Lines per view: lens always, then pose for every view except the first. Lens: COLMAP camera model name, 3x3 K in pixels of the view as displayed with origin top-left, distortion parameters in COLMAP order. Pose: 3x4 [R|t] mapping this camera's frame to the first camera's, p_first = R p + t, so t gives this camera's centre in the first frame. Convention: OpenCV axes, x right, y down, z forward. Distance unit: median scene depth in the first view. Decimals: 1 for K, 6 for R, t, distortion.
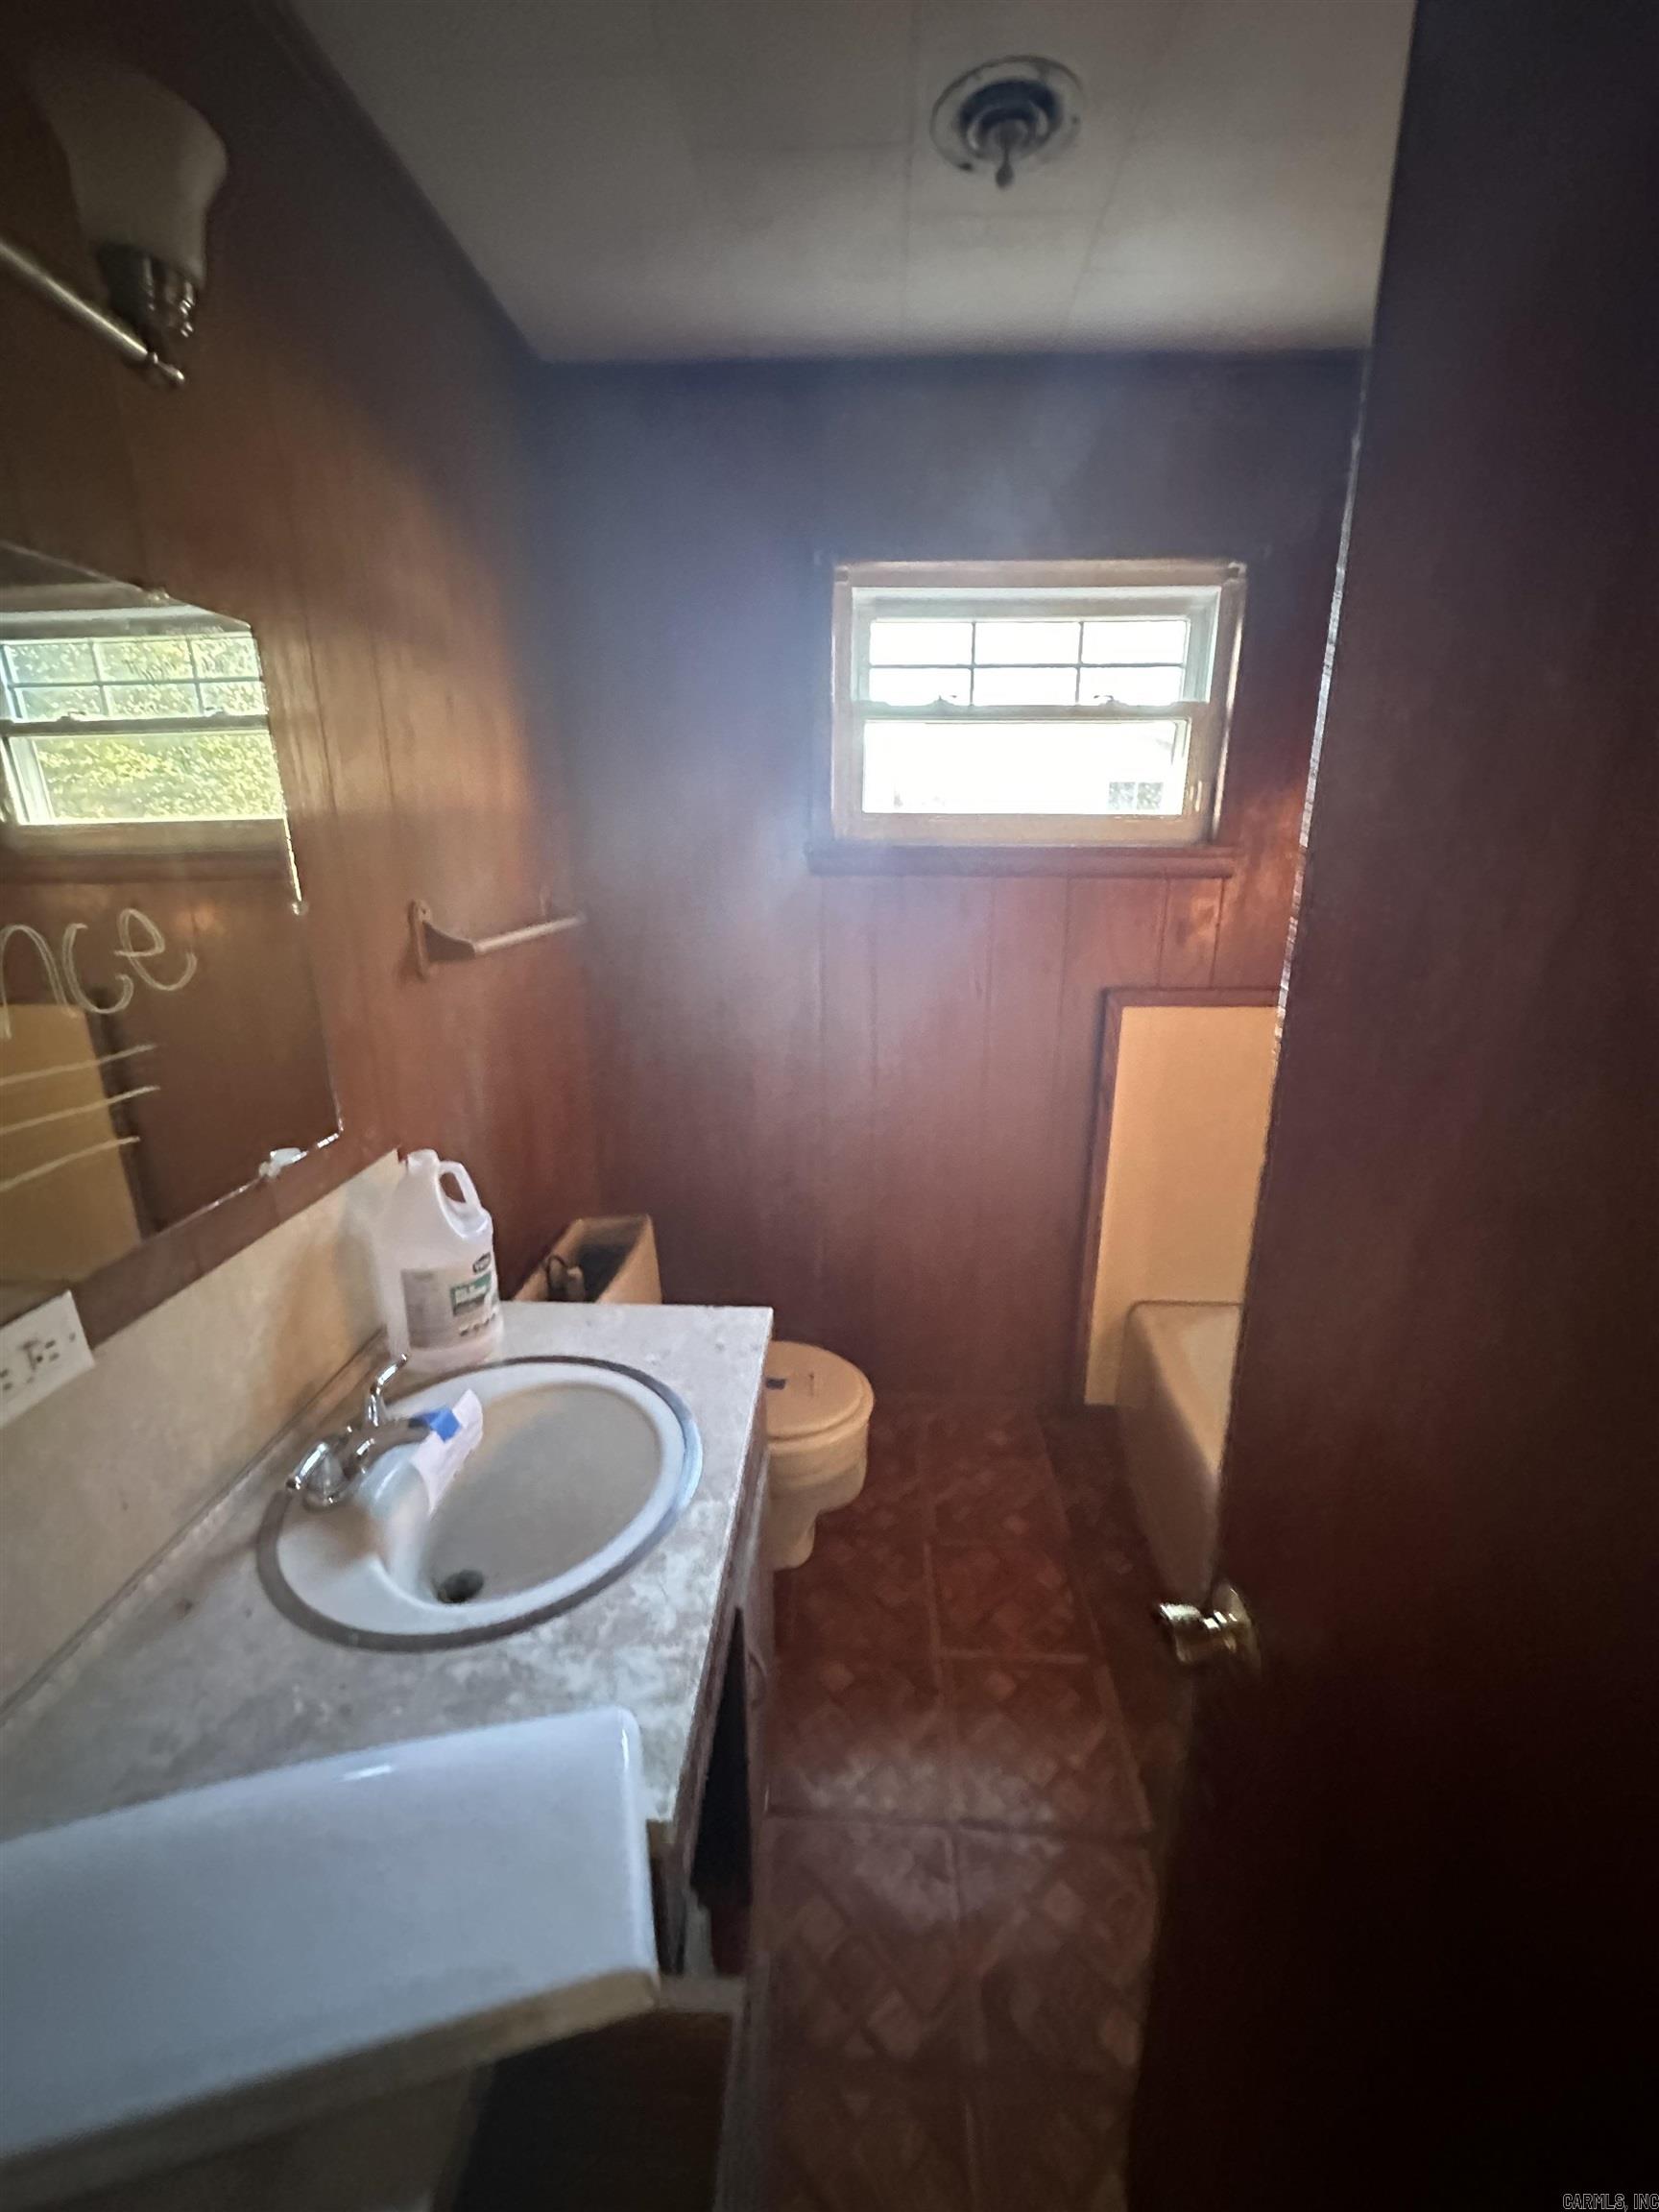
lens RADIAL K [[879.9, 0, 826.3], [0, 879.9, 1104.4], [0, 0, 1]] dist [-0.006778, 0.000062]
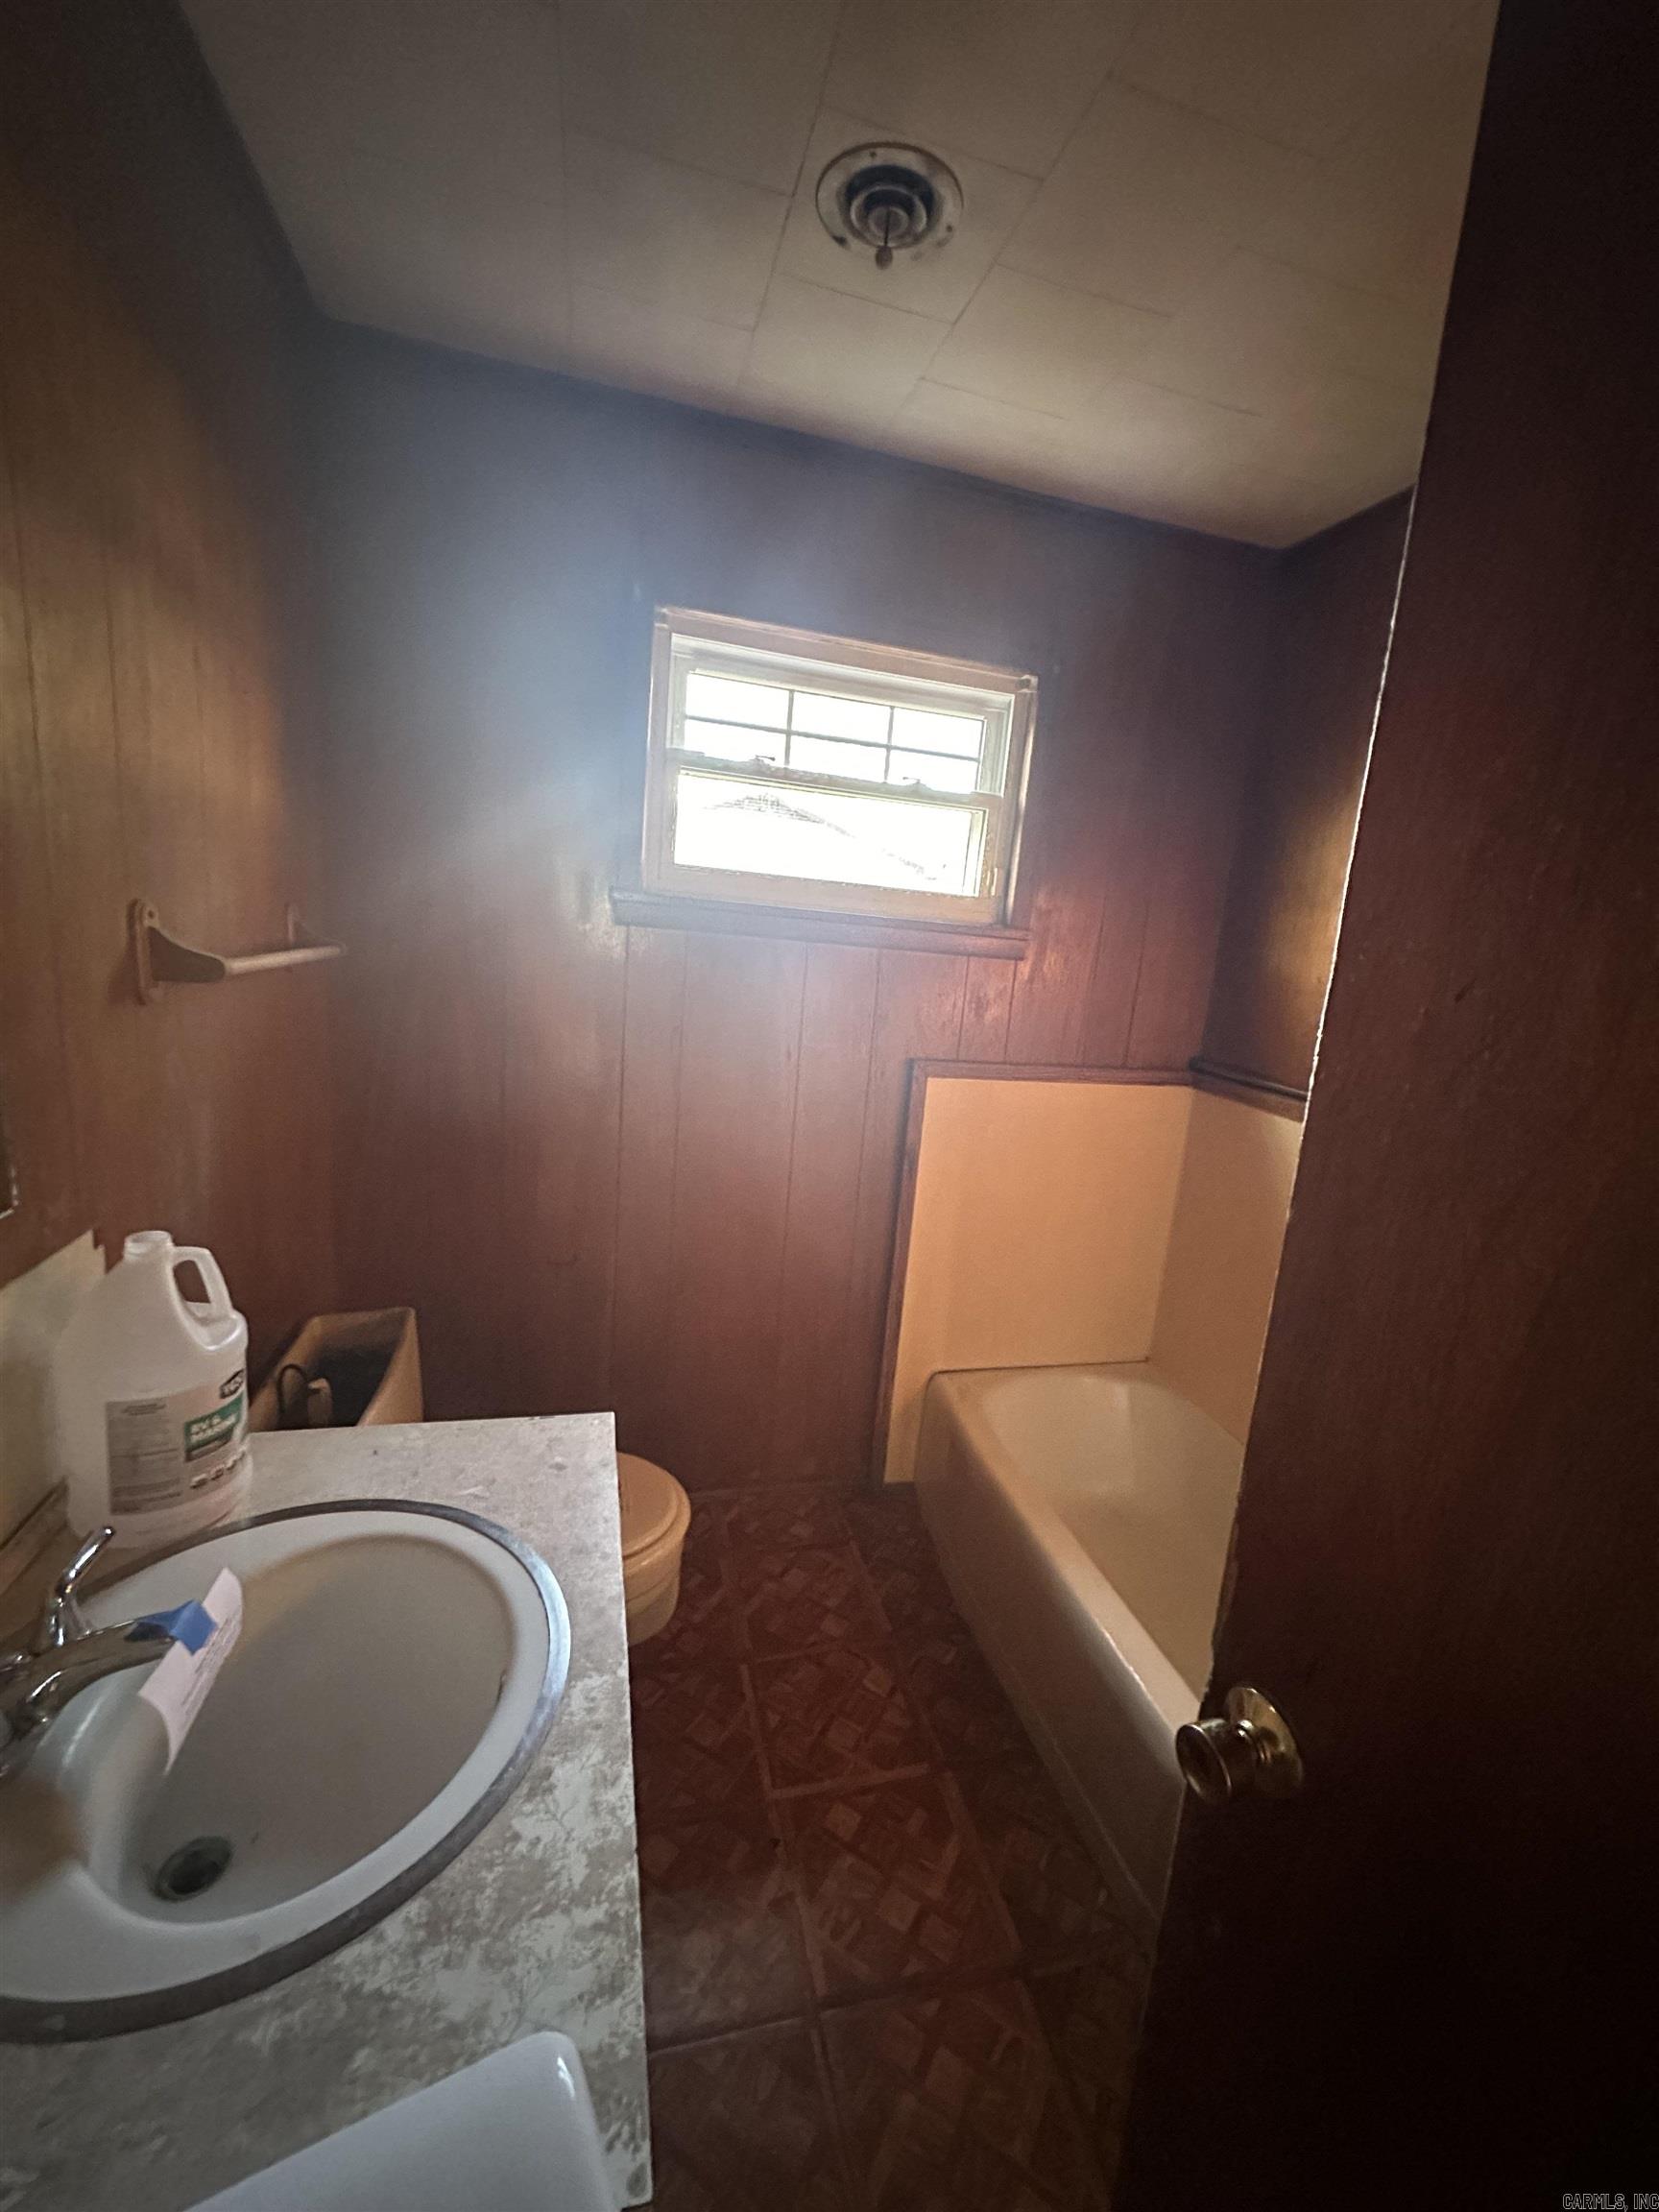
lens RADIAL K [[879.9, 0, 831.3], [0, 879.9, 1103.1], [0, 0, 1]] dist [-0.006778, 0.000062]
pose [[0.950316, 0.022300, 0.310486, -0.131795], [0.004793, 0.996264, -0.086224, 0.010615], [-0.311249, 0.083429, 0.946659, 0.114670]]
